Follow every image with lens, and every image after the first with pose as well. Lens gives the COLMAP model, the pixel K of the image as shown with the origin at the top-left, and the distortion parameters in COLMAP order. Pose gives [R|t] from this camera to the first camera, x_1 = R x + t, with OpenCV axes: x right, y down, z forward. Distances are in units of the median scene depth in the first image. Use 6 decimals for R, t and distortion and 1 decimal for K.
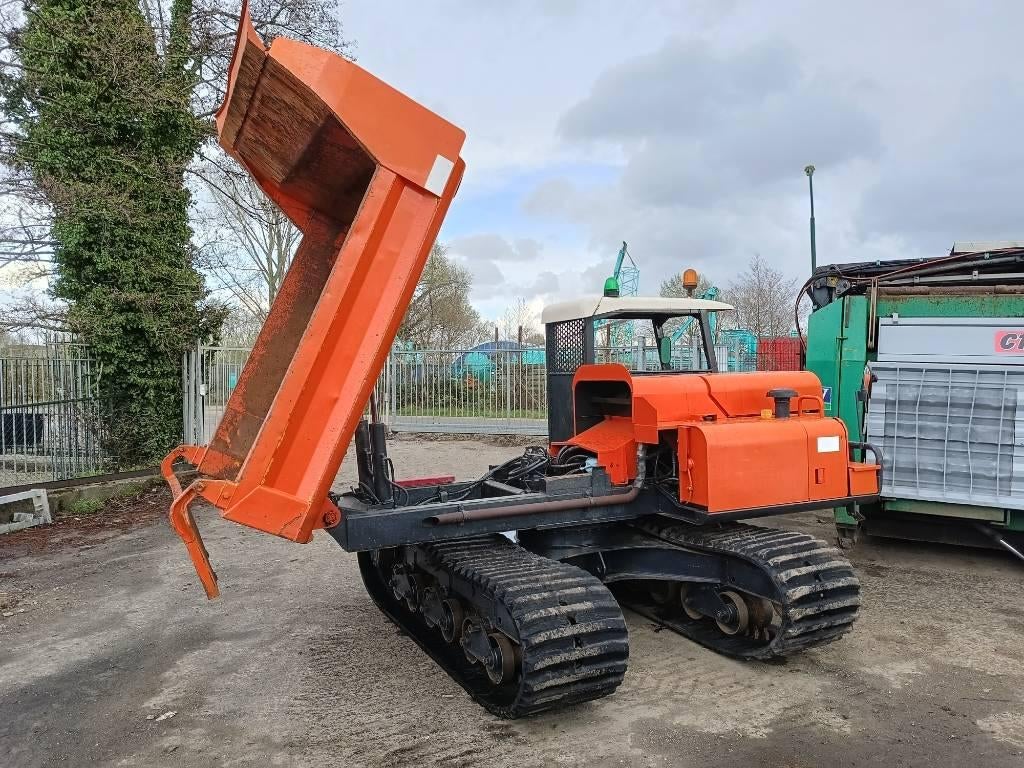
lens RADIAL K [[786.7, 0, 513.2], [0, 786.7, 381.7], [0, 0, 1]] dist [0.056534, -0.008366]
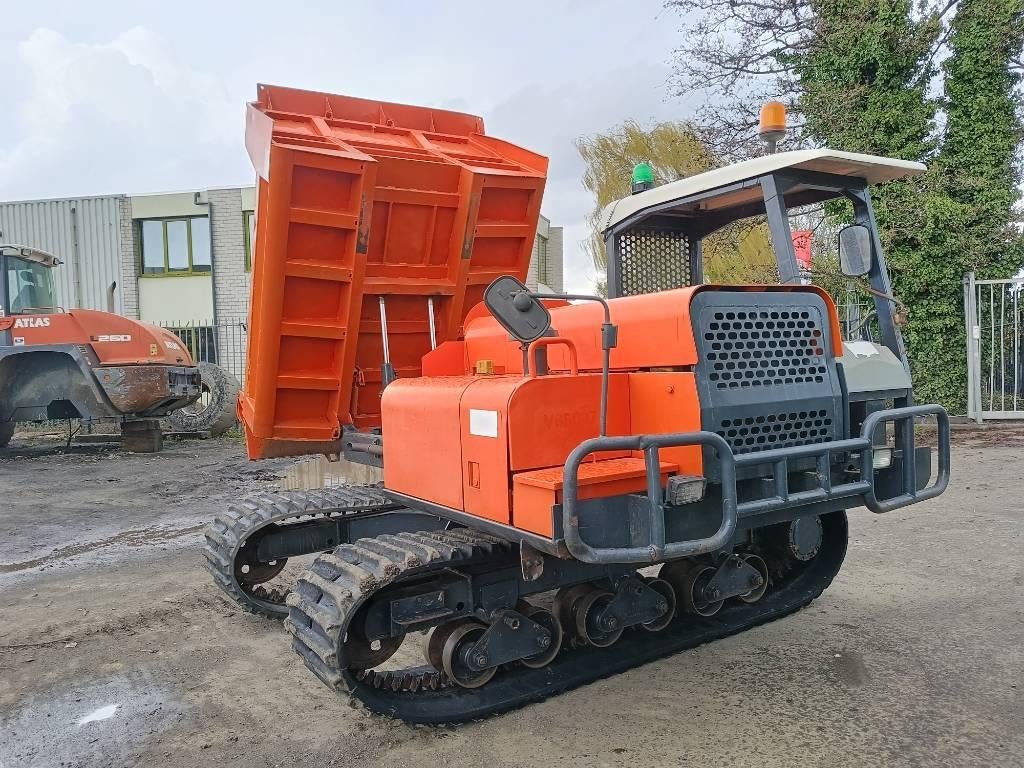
lens RADIAL K [[786.7, 0, 512.9], [0, 786.7, 381.7], [0, 0, 1]] dist [0.056534, -0.008366]
pose [[0.118278, 0.043581, -0.992024, 1.172724], [0.013783, 0.998868, 0.045525, 0.029919], [0.992885, -0.019058, 0.117543, 1.173716]]
